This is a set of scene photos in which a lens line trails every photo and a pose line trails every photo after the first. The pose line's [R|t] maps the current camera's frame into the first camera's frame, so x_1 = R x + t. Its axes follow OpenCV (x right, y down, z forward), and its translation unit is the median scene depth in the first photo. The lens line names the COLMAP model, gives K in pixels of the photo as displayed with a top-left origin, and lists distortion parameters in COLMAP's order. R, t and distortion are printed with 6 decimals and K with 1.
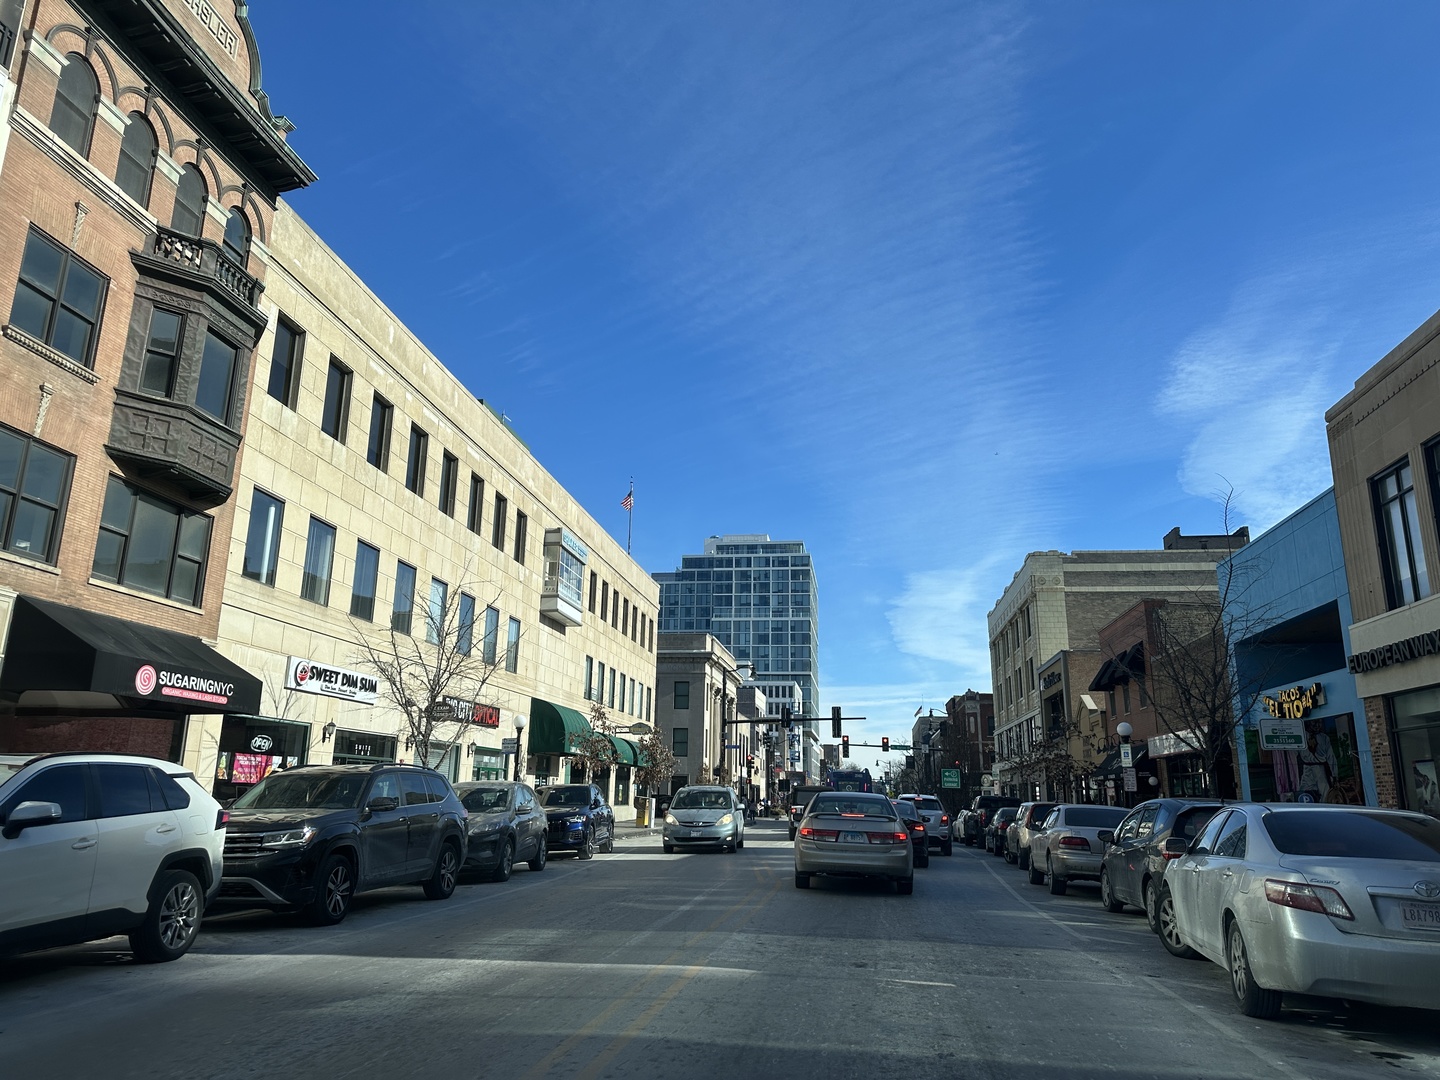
lens RADIAL K [[1009.8, 0, 711.2], [0, 1009.8, 540.7], [0, 0, 1]] dist [0.175752, -0.251568]
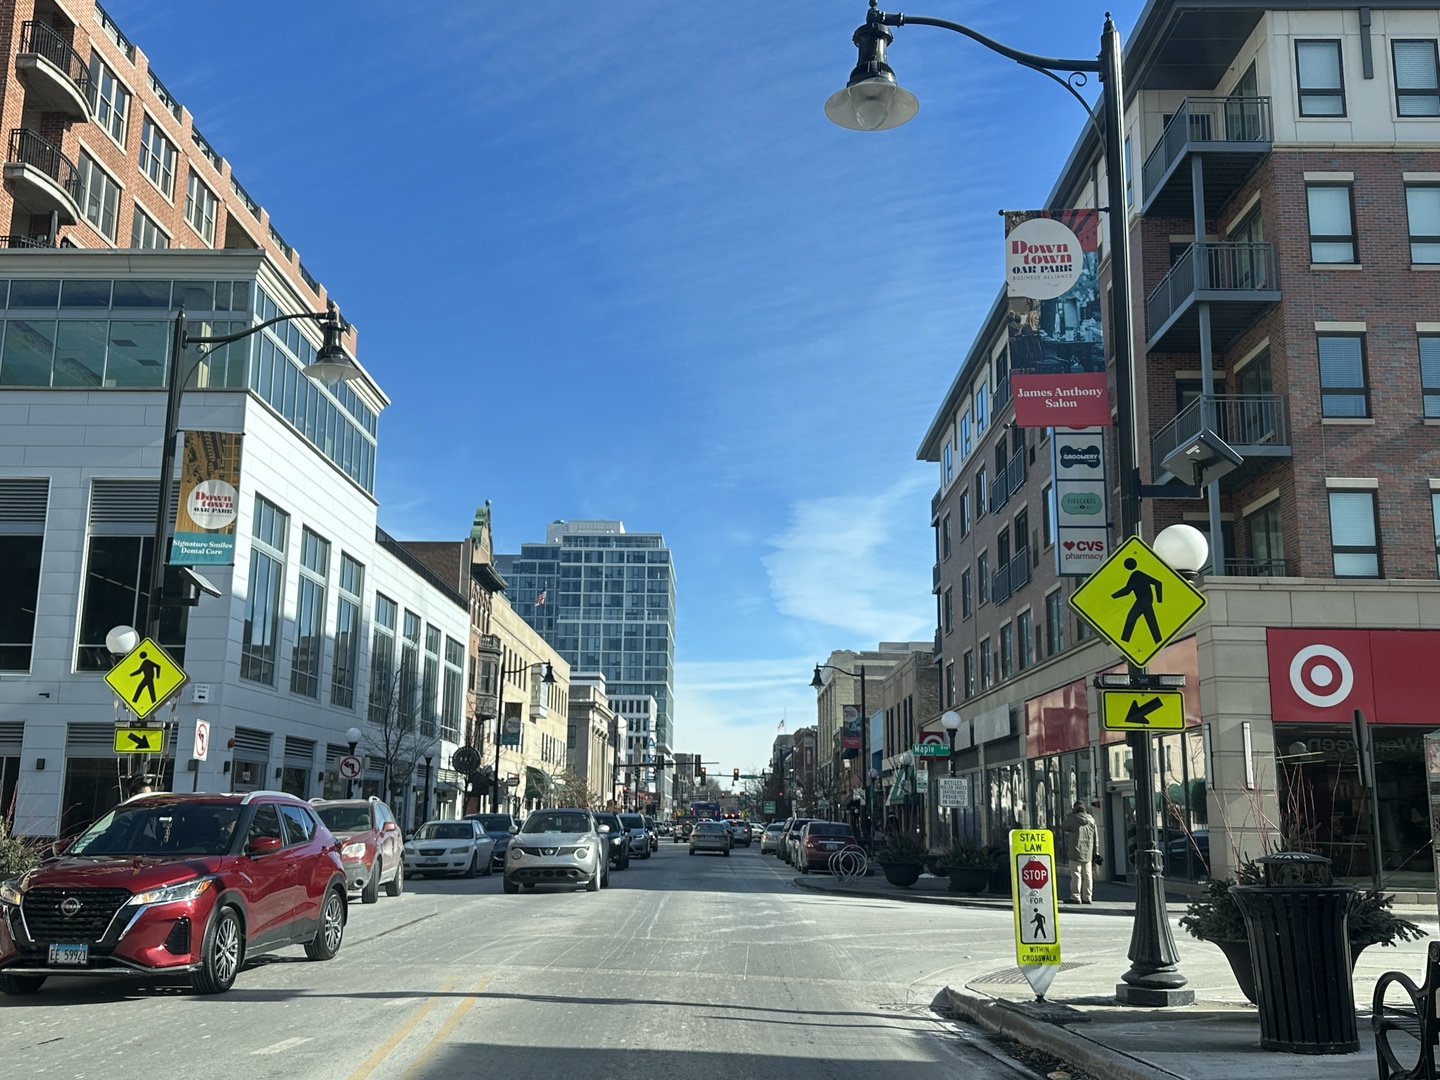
lens RADIAL K [[1413.3, 0, 720.0], [0, 1413.3, 540.0], [0, 0, 1]] dist [0.074934, 0.000900]
pose [[0.989840, 0.020679, 0.140671, -0.223898], [-0.028432, 0.998172, 0.053327, -0.417826], [-0.139311, -0.056785, 0.988619, -1.599289]]
